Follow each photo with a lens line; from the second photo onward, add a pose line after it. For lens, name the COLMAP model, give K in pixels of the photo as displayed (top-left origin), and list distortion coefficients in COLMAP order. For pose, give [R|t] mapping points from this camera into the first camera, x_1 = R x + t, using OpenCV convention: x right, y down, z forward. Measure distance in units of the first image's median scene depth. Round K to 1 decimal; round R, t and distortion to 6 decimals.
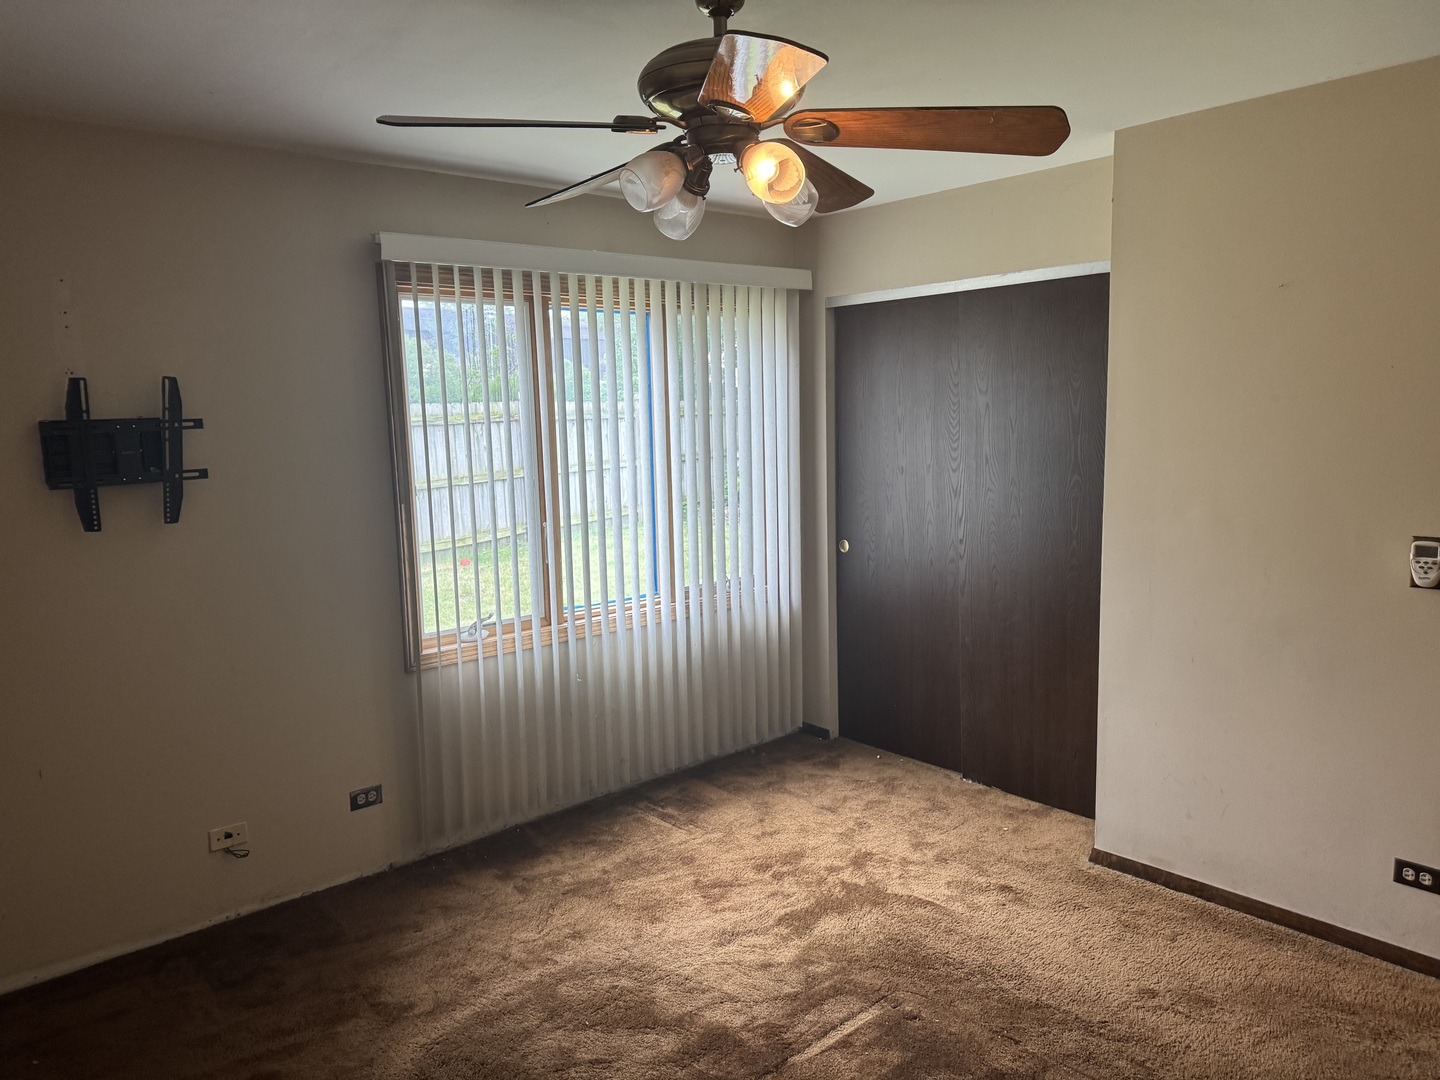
lens RADIAL K [[1009.7, 0, 720.0], [0, 1009.7, 540.0], [0, 0, 1]] dist [0.068426, -0.073978]
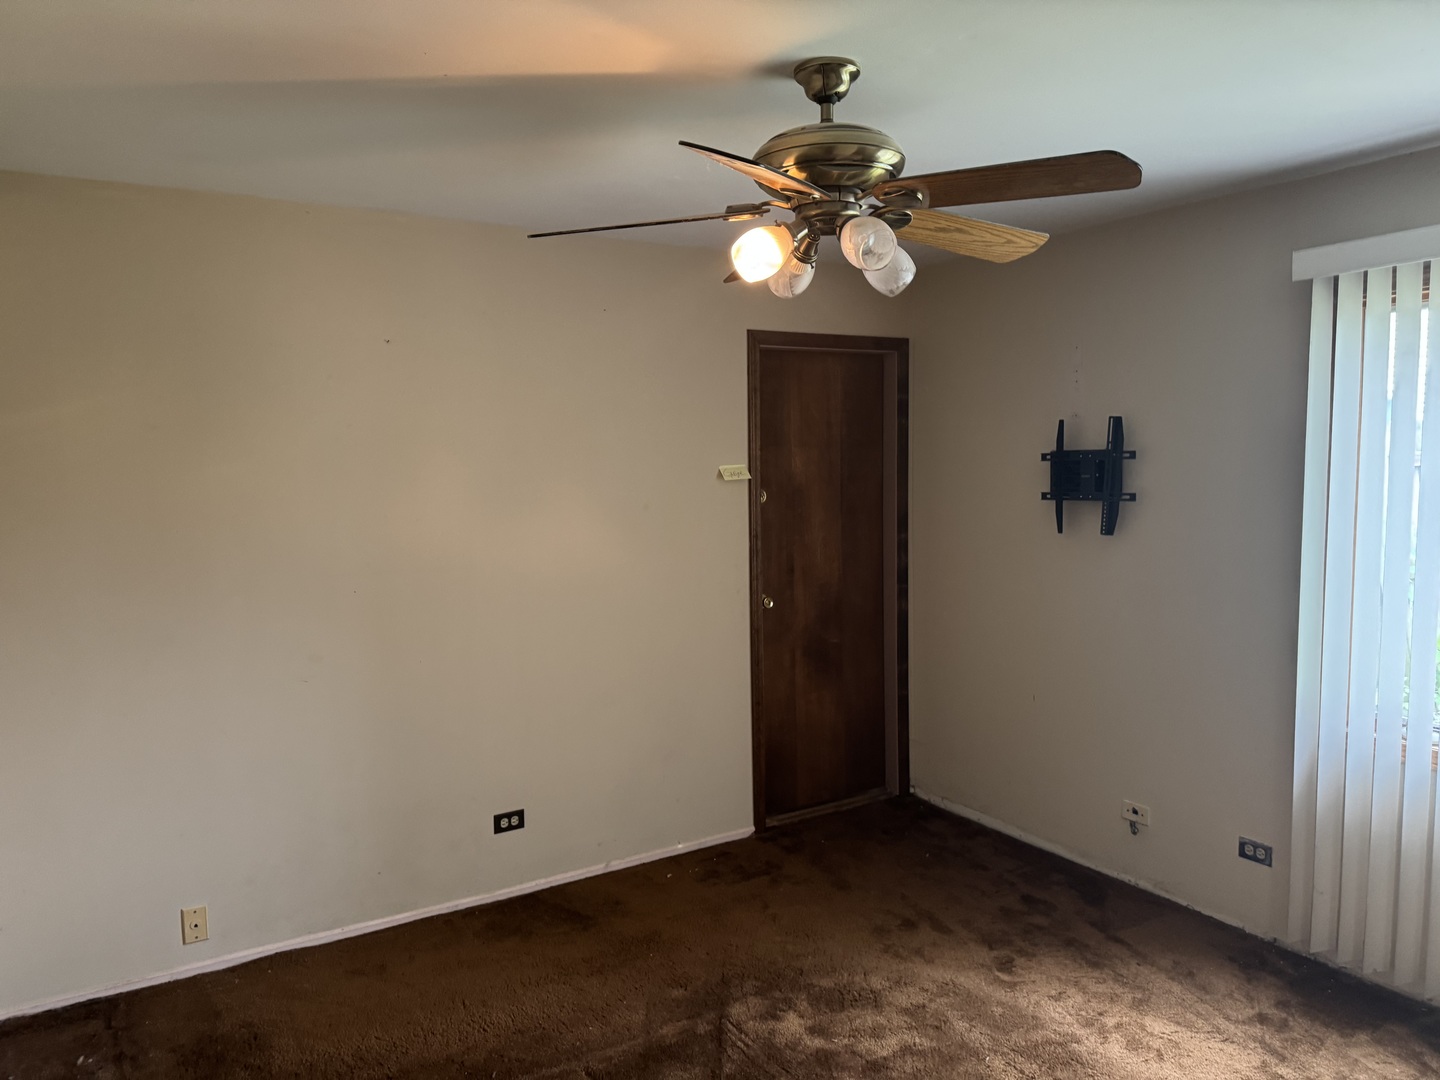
lens RADIAL K [[1009.7, 0, 720.0], [0, 1009.7, 540.0], [0, 0, 1]] dist [0.068426, -0.073978]
pose [[-0.134358, 0.112870, -0.984484, 0.720590], [-0.113974, 0.985138, 0.128500, -0.112995], [0.984357, 0.129470, -0.119497, 0.678294]]
